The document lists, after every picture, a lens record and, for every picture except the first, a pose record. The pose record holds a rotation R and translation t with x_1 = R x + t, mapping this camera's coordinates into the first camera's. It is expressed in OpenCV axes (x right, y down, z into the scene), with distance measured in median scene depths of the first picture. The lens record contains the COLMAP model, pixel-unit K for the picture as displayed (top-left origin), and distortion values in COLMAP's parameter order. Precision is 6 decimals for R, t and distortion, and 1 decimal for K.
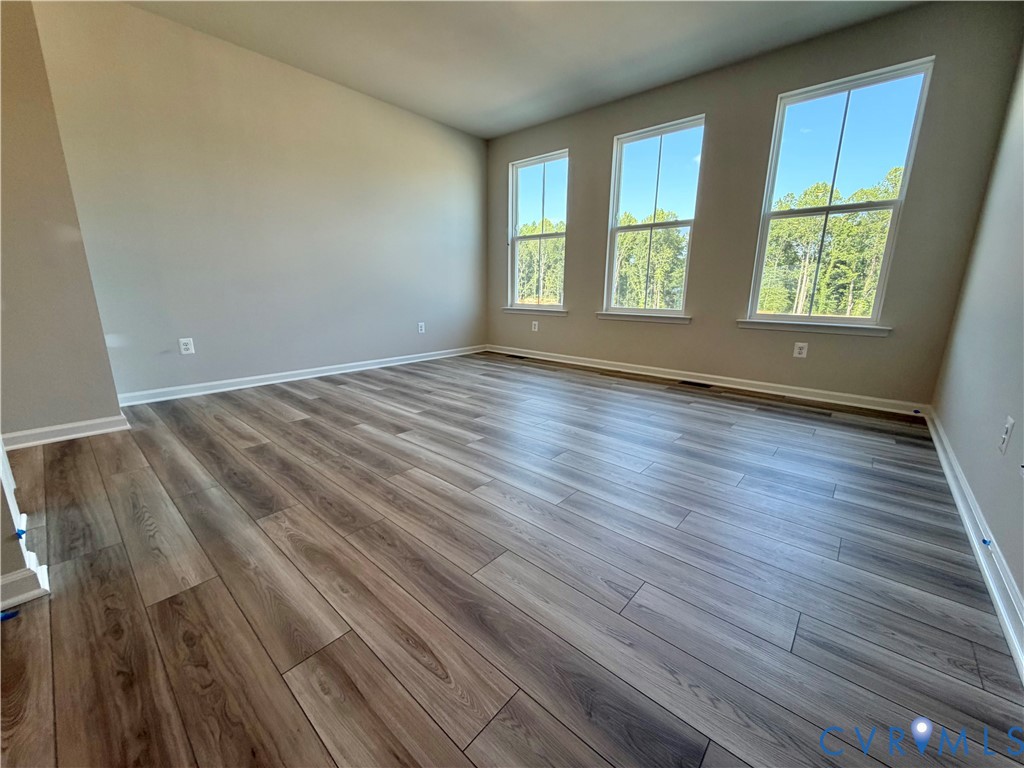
lens RADIAL K [[408.3, 0, 515.0], [0, 408.3, 385.0], [0, 0, 1]] dist [-0.001779, 0.000047]
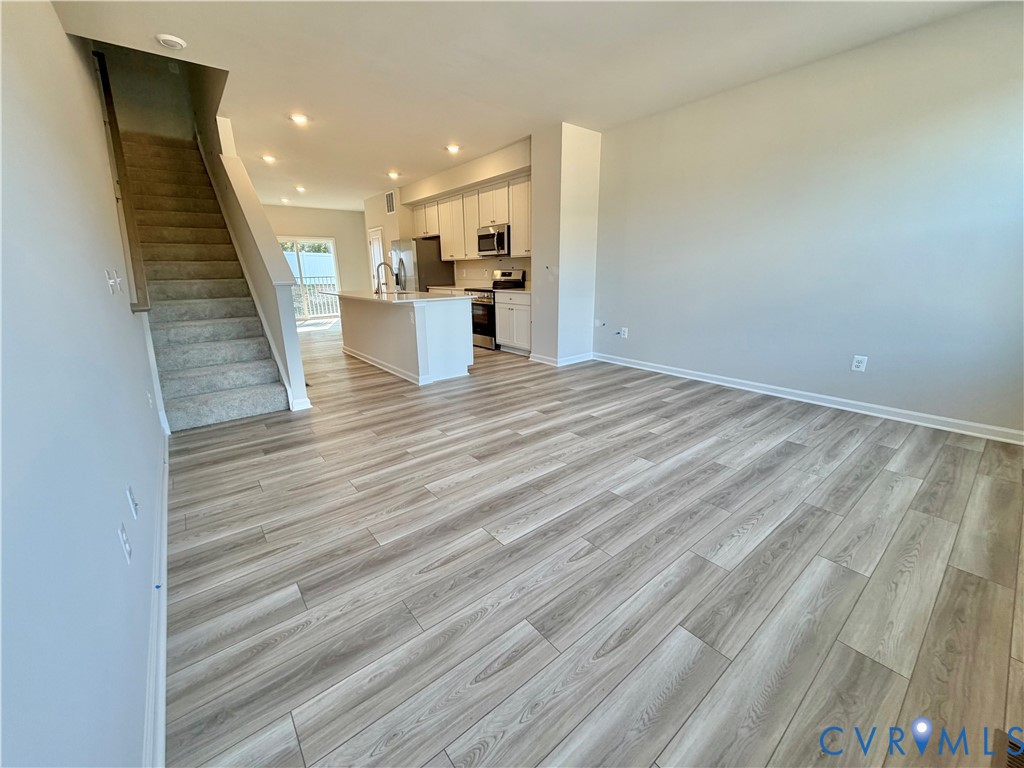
lens RADIAL K [[408.3, 0, 515.0], [0, 408.3, 385.0], [0, 0, 1]] dist [-0.001779, 0.000047]
pose [[-0.180437, 0.260732, -0.948399, 1.078540], [-0.214030, 0.930712, 0.296590, -0.379626], [0.960017, 0.256502, -0.112131, 1.094601]]
